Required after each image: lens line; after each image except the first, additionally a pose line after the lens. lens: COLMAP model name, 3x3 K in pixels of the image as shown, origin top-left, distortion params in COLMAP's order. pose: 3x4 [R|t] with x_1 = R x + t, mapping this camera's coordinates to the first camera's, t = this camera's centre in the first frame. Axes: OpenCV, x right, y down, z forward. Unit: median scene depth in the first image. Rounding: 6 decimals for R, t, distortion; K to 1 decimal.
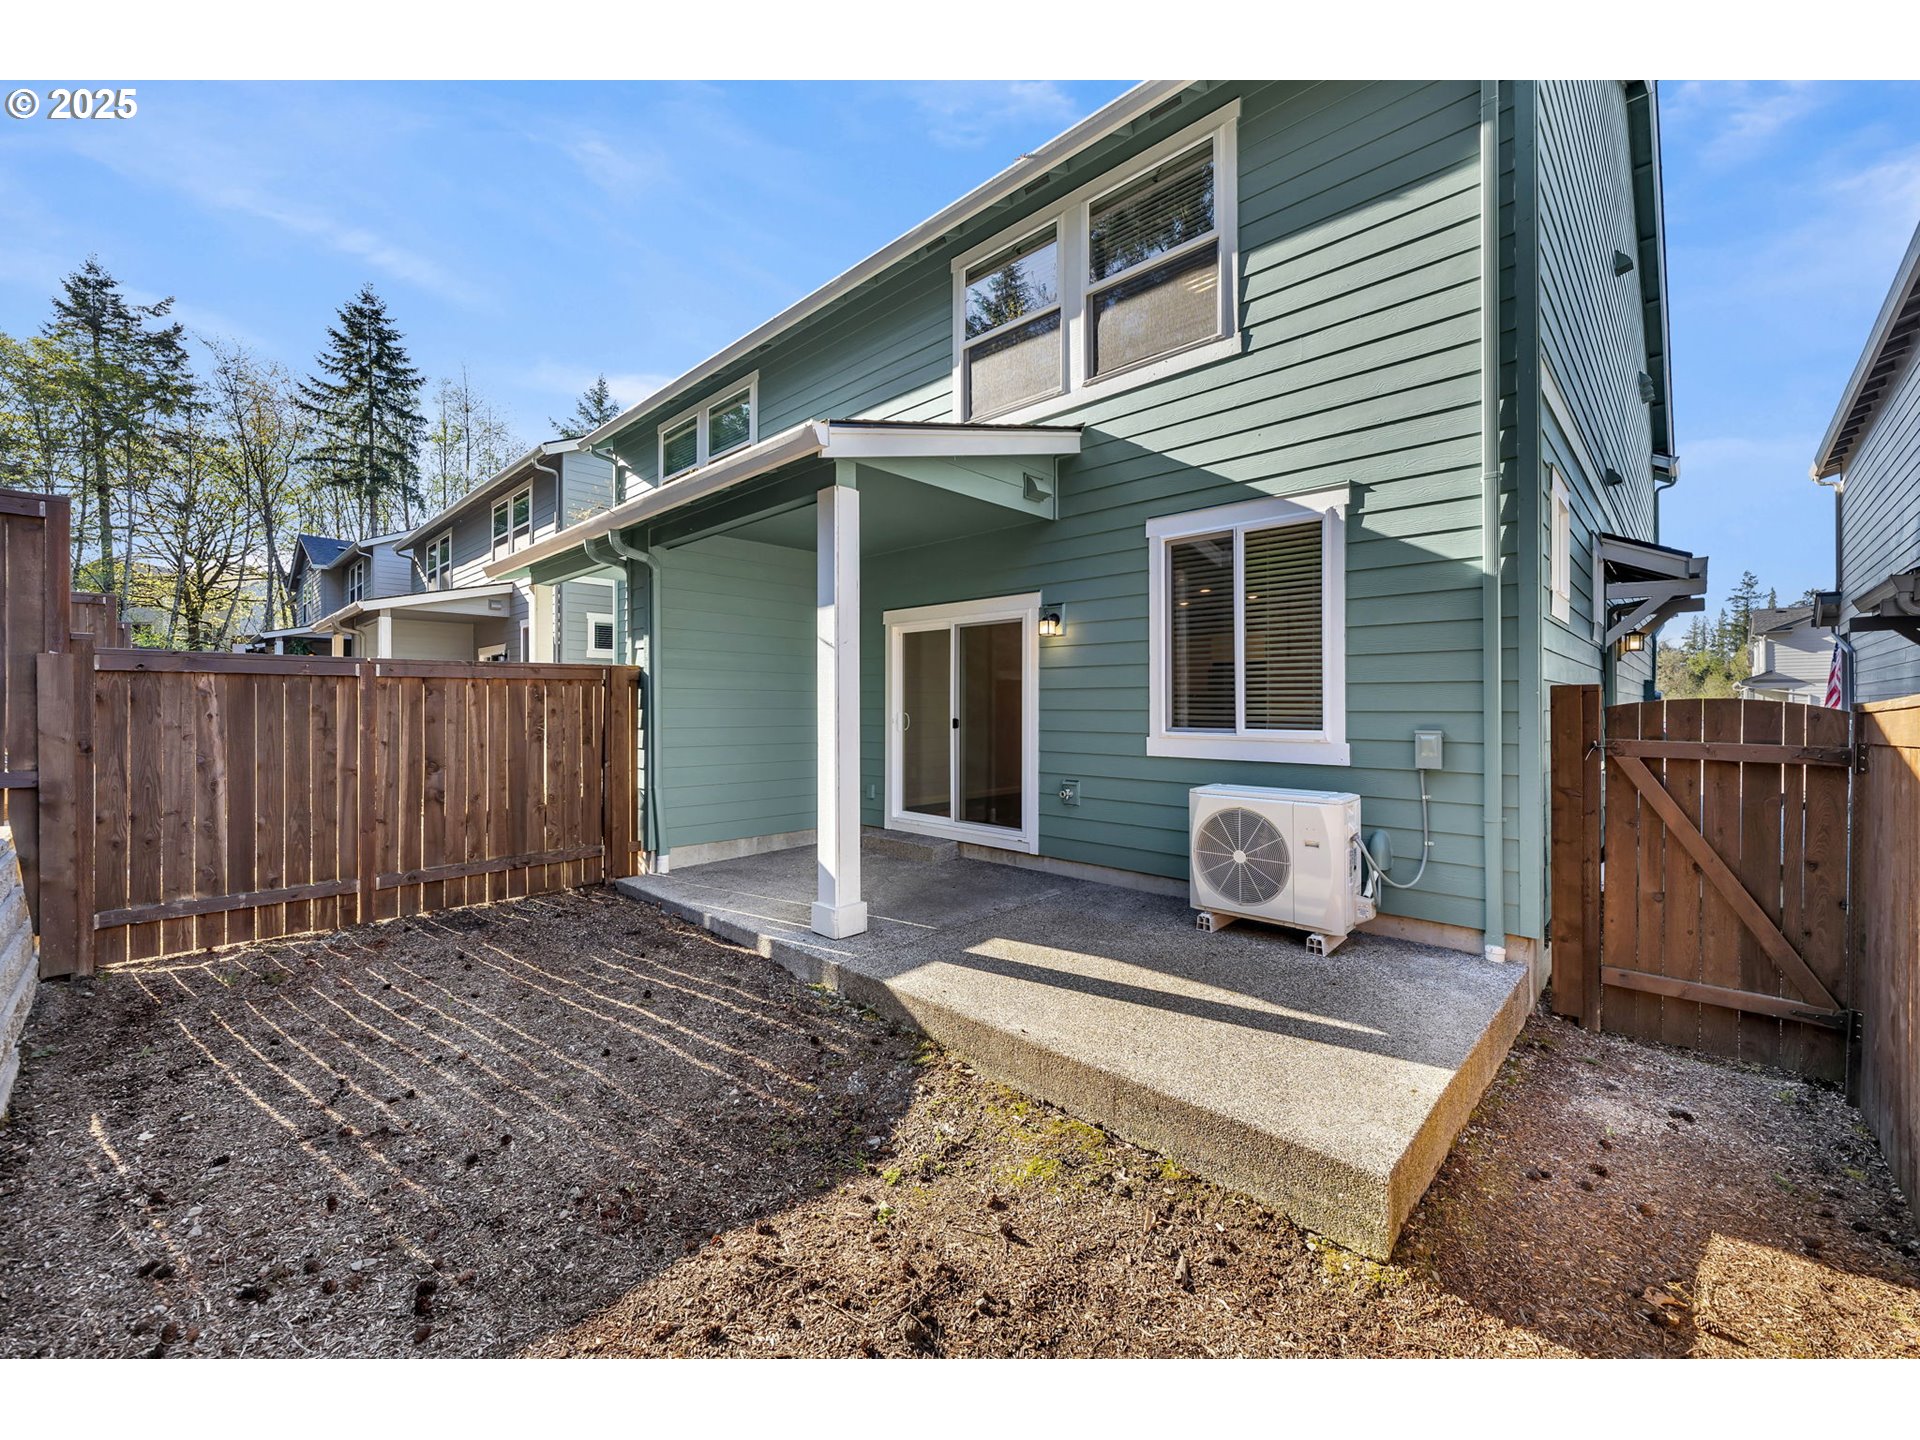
lens RADIAL K [[769.4, 0, 939.4], [0, 769.4, 708.2], [0, 0, 1]] dist [-0.005461, 0.000042]
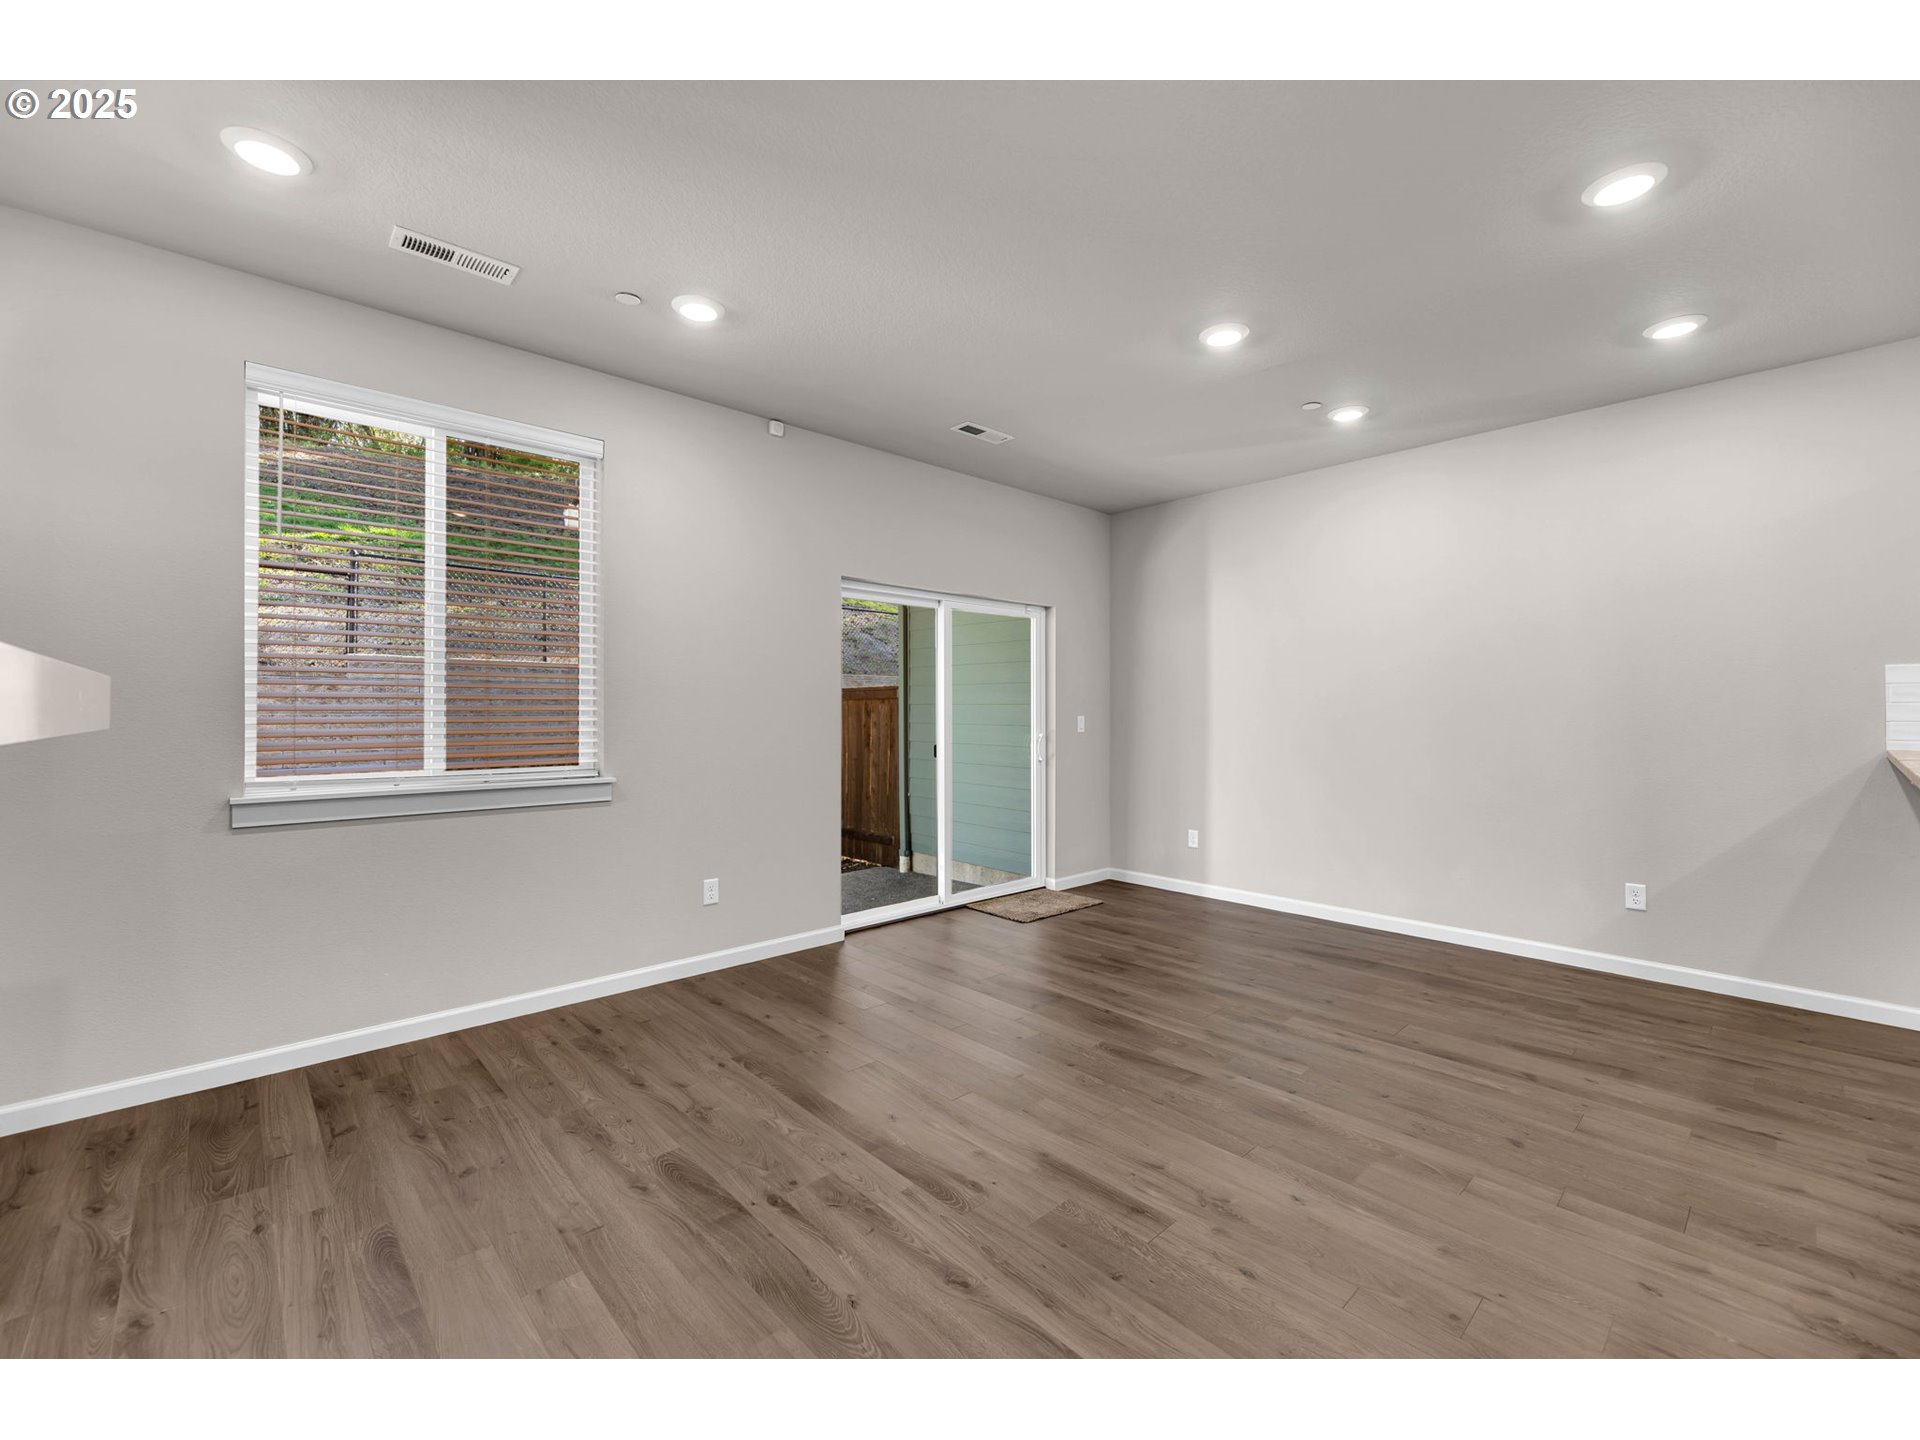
lens RADIAL K [[794.9, 0, 967.8], [0, 794.9, 713.3], [0, 0, 1]] dist [-0.002245, -0.000250]
pose [[-0.033578, 0.001276, -0.999435, 1.086889], [-0.005733, 0.999982, 0.001469, -0.021350], [0.999420, 0.005779, -0.033570, 1.580542]]
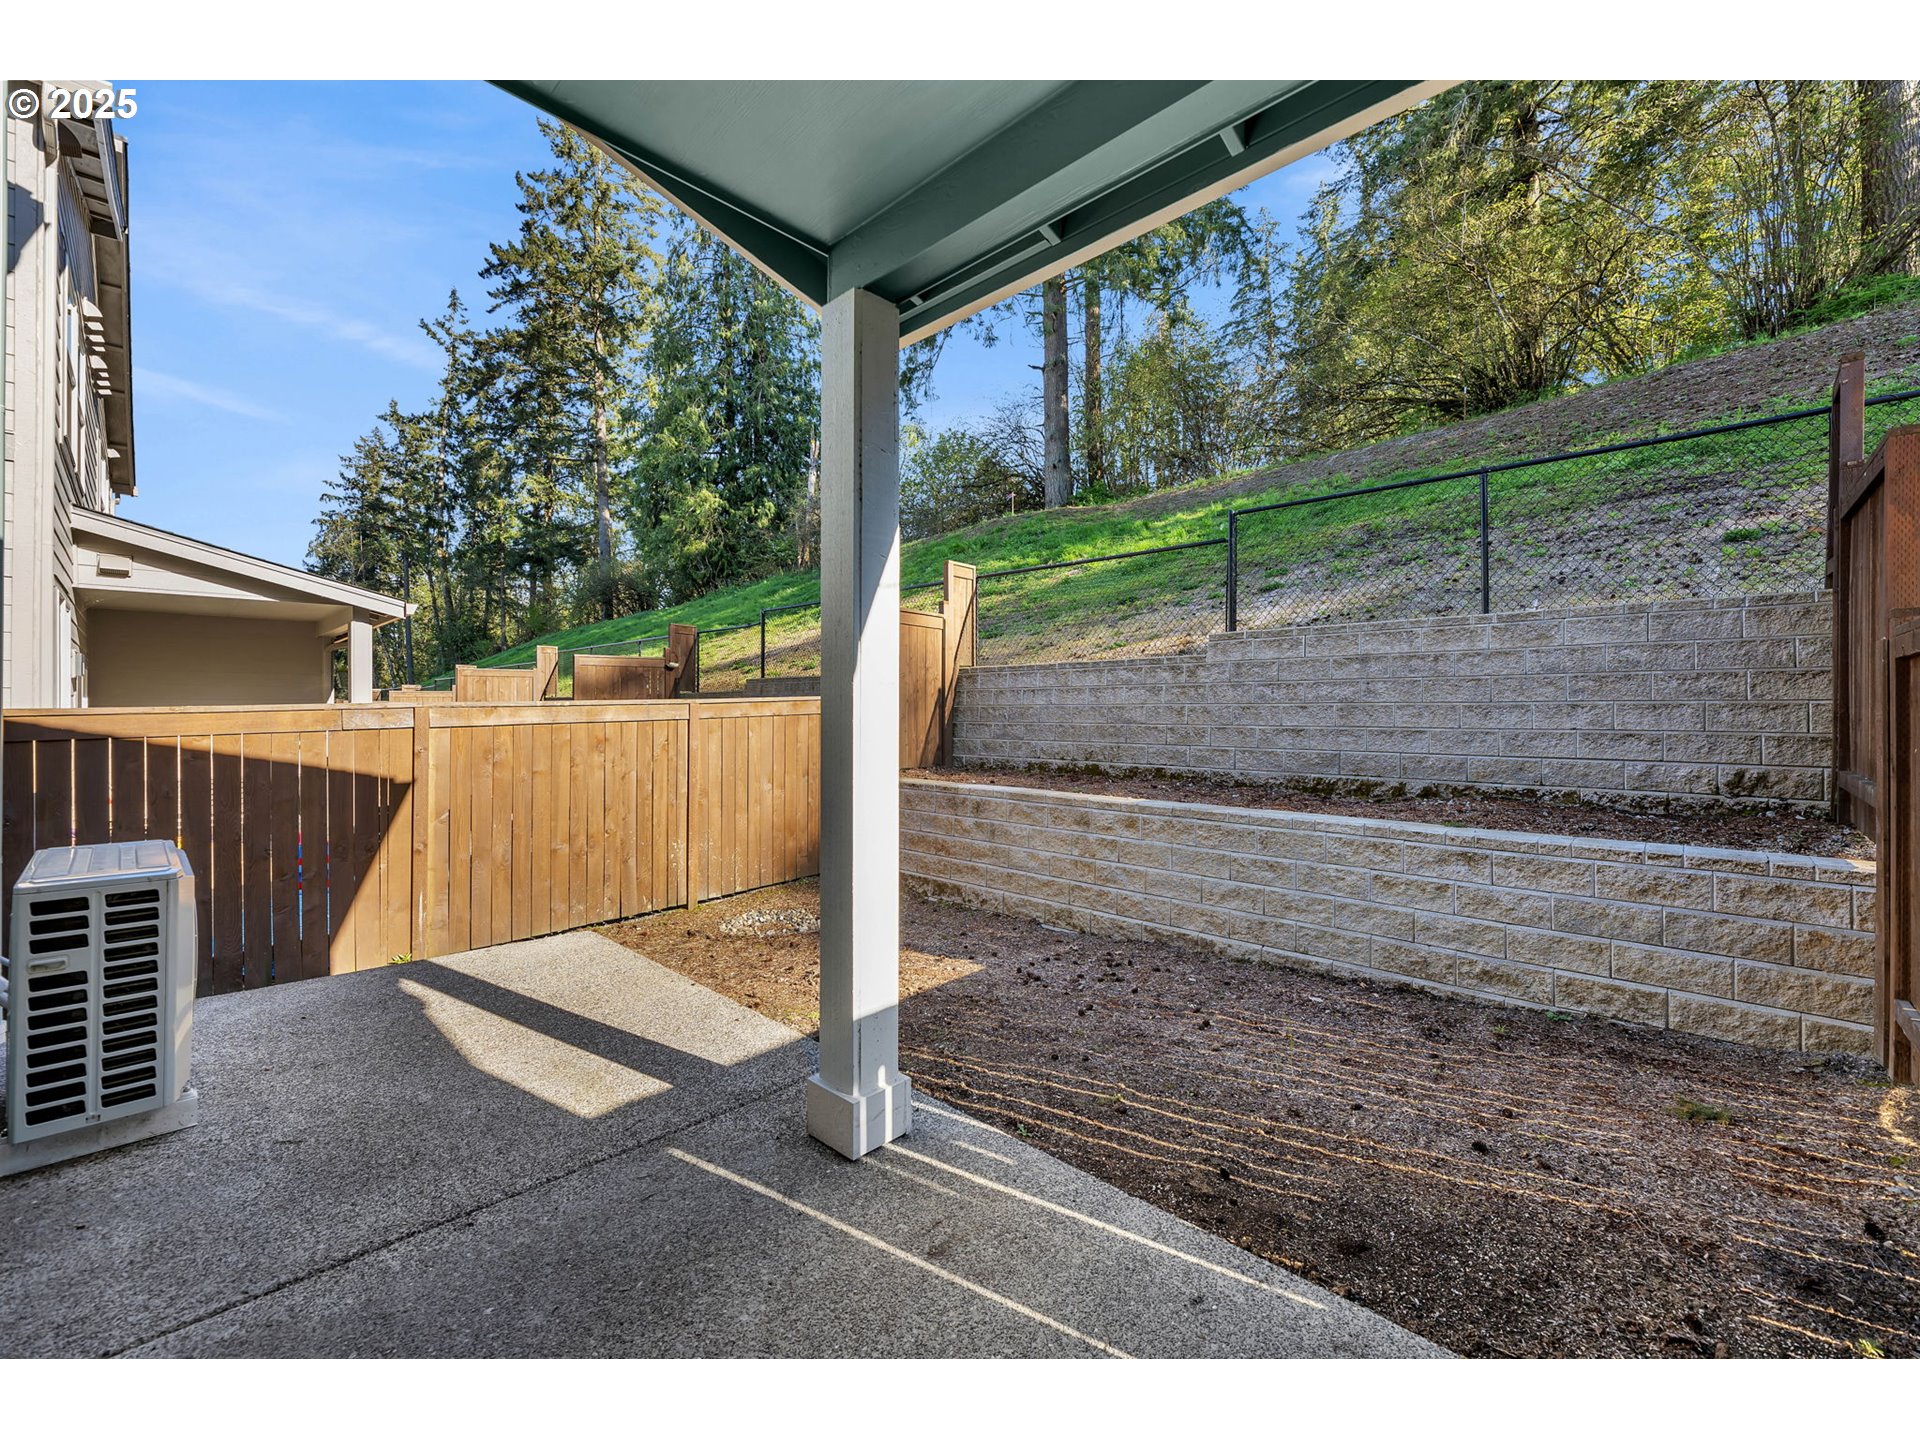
lens RADIAL K [[769.4, 0, 939.4], [0, 769.4, 708.2], [0, 0, 1]] dist [-0.005461, 0.000042]
pose [[-0.999934, 0.001225, -0.011455, -0.186647], [0.001215, 0.999999, 0.000871, -0.004583], [0.011456, 0.000857, -0.999934, 1.582841]]
